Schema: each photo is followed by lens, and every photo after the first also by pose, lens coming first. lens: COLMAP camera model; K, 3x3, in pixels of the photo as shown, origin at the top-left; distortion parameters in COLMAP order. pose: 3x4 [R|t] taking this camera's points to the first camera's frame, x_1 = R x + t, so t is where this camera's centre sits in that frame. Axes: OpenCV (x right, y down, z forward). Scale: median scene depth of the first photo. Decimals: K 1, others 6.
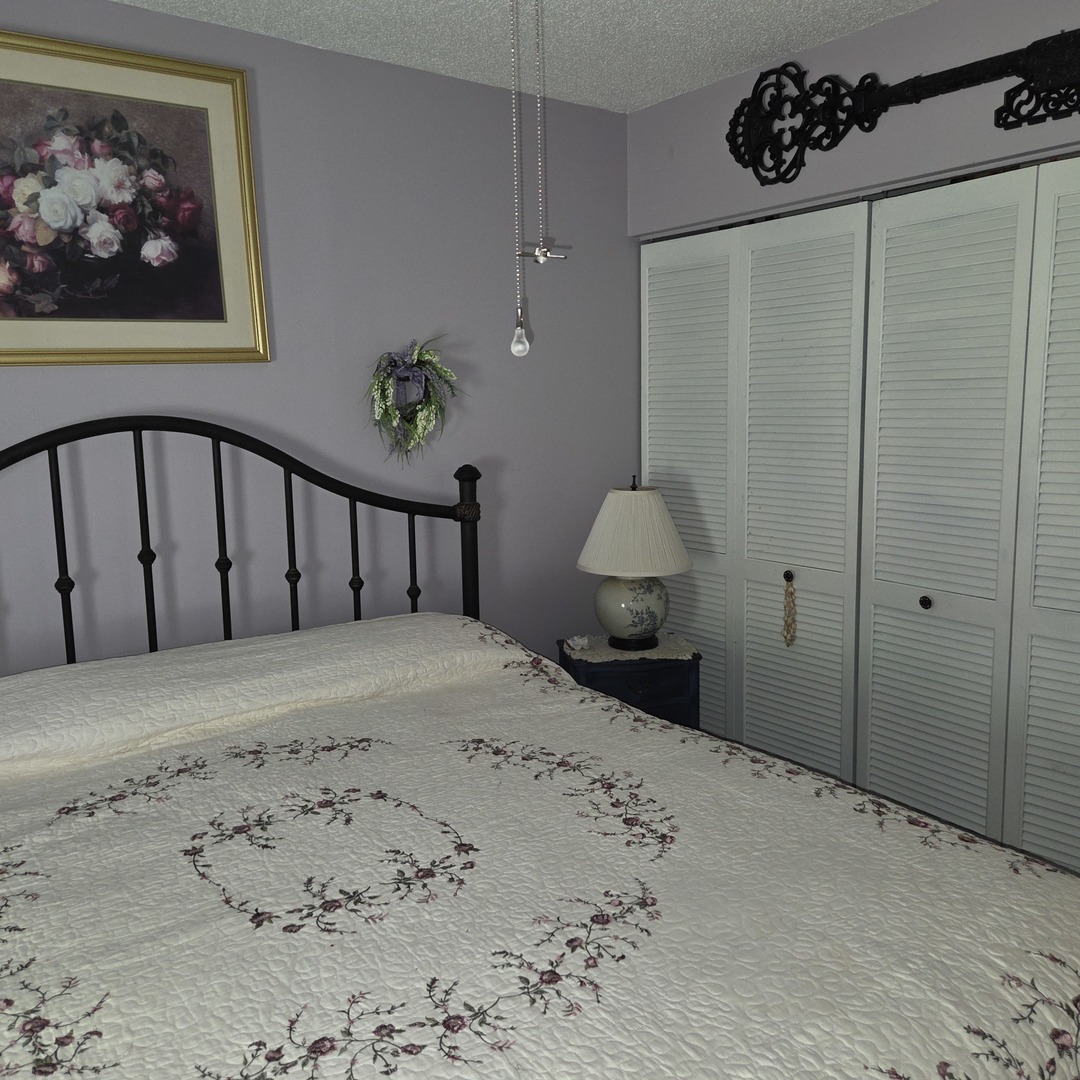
lens RADIAL K [[951.6, 0, 532.5], [0, 951.6, 535.3], [0, 0, 1]] dist [0.056573, -0.059511]
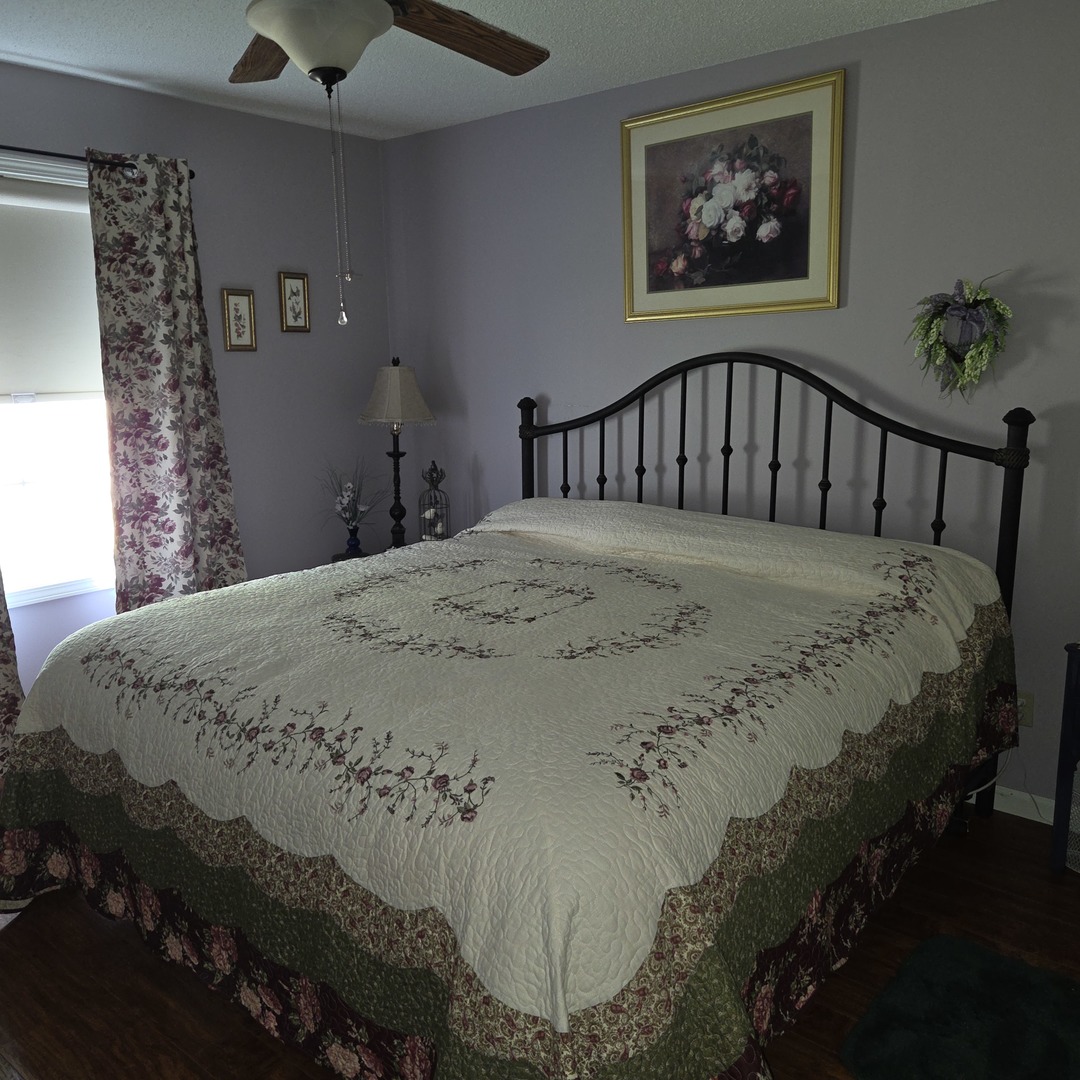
lens RADIAL K [[951.6, 0, 532.5], [0, 951.6, 535.3], [0, 0, 1]] dist [0.056573, -0.059511]
pose [[0.217788, 0.196711, -0.955967, 0.983662], [-0.134338, 0.976198, 0.170269, -0.061739], [0.966707, 0.091340, 0.239030, 0.406832]]
